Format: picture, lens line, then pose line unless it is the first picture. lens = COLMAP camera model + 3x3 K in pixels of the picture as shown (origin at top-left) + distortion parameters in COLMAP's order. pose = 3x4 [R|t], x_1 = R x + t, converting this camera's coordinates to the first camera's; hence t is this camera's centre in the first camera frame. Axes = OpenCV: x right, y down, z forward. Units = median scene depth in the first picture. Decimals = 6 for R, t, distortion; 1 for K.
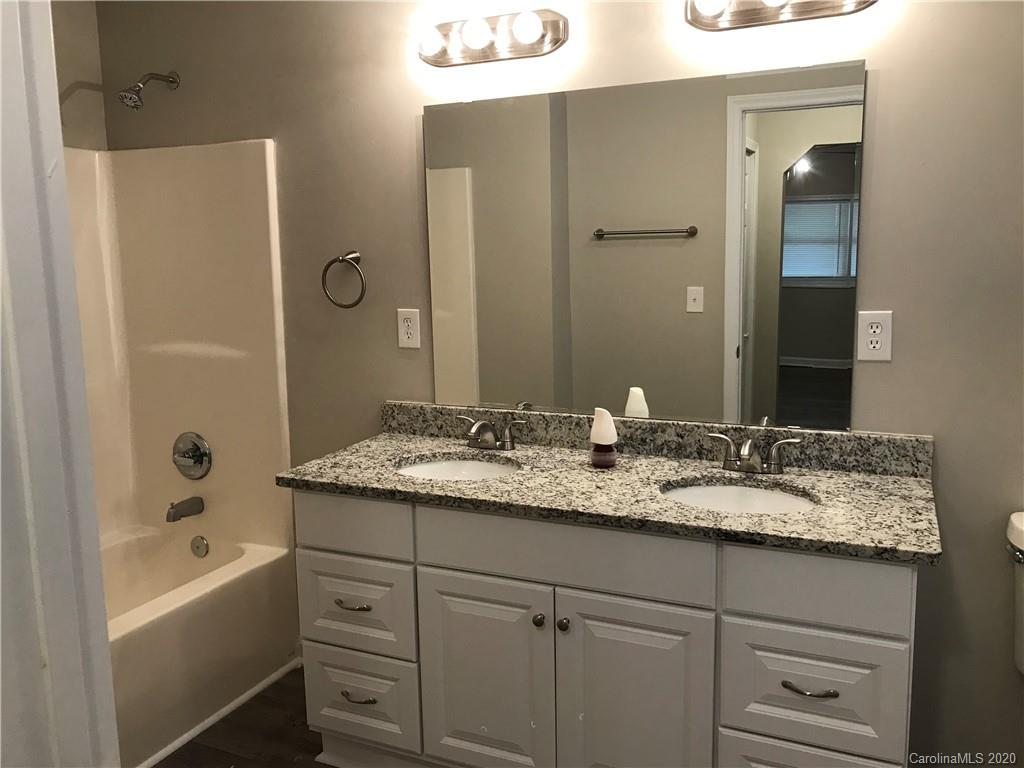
lens RADIAL K [[840.7, 0, 498.4], [0, 840.7, 381.8], [0, 0, 1]] dist [0.048615, -0.082719]
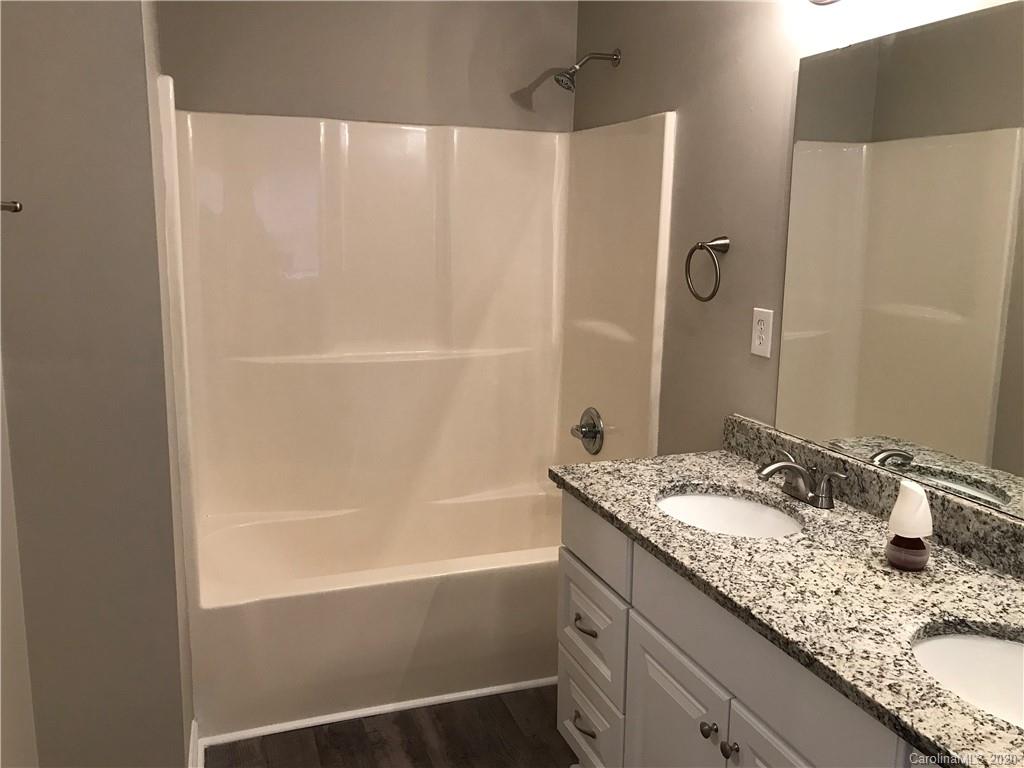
lens RADIAL K [[846.6, 0, 479.4], [0, 846.6, 370.7], [0, 0, 1]] dist [-0.008606, -0.004150]
pose [[0.679269, 0.152848, -0.717796, 0.378377], [-0.134995, 0.987405, 0.082509, -0.071045], [0.721367, 0.040854, 0.691347, 0.281653]]
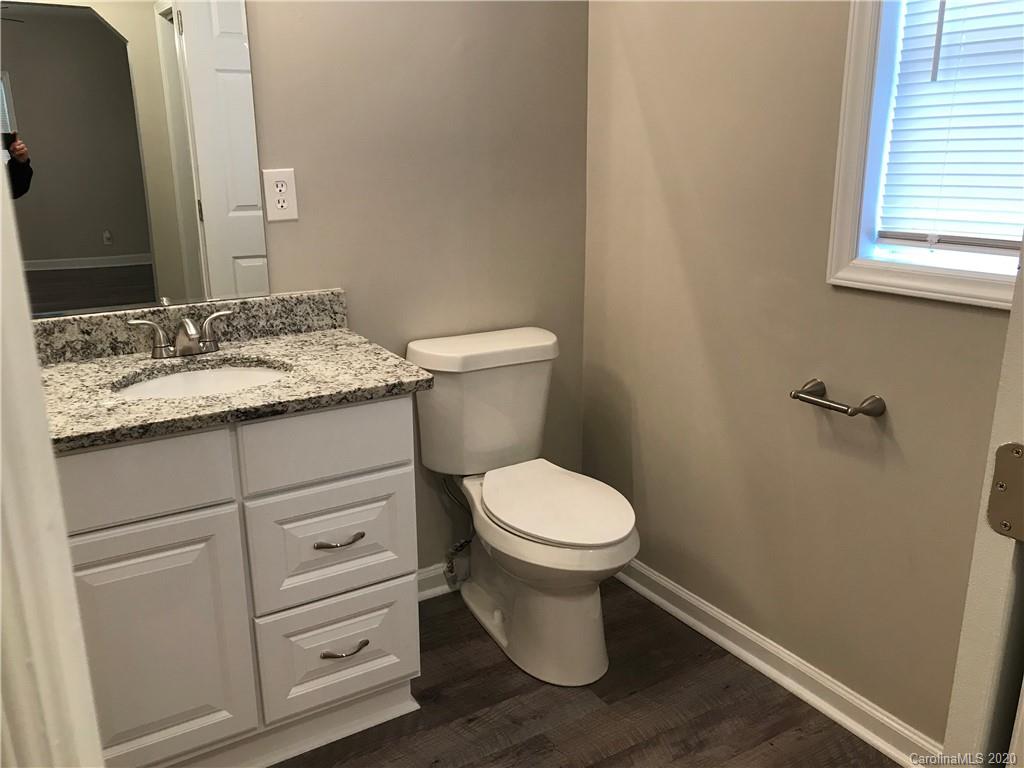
lens RADIAL K [[840.7, 0, 498.4], [0, 840.7, 381.8], [0, 0, 1]] dist [0.048615, -0.082719]
pose [[0.574900, -0.212772, 0.790074, -0.232913], [0.124064, 0.977101, 0.172863, 0.020043], [-0.808763, -0.001359, 0.588133, 0.203409]]
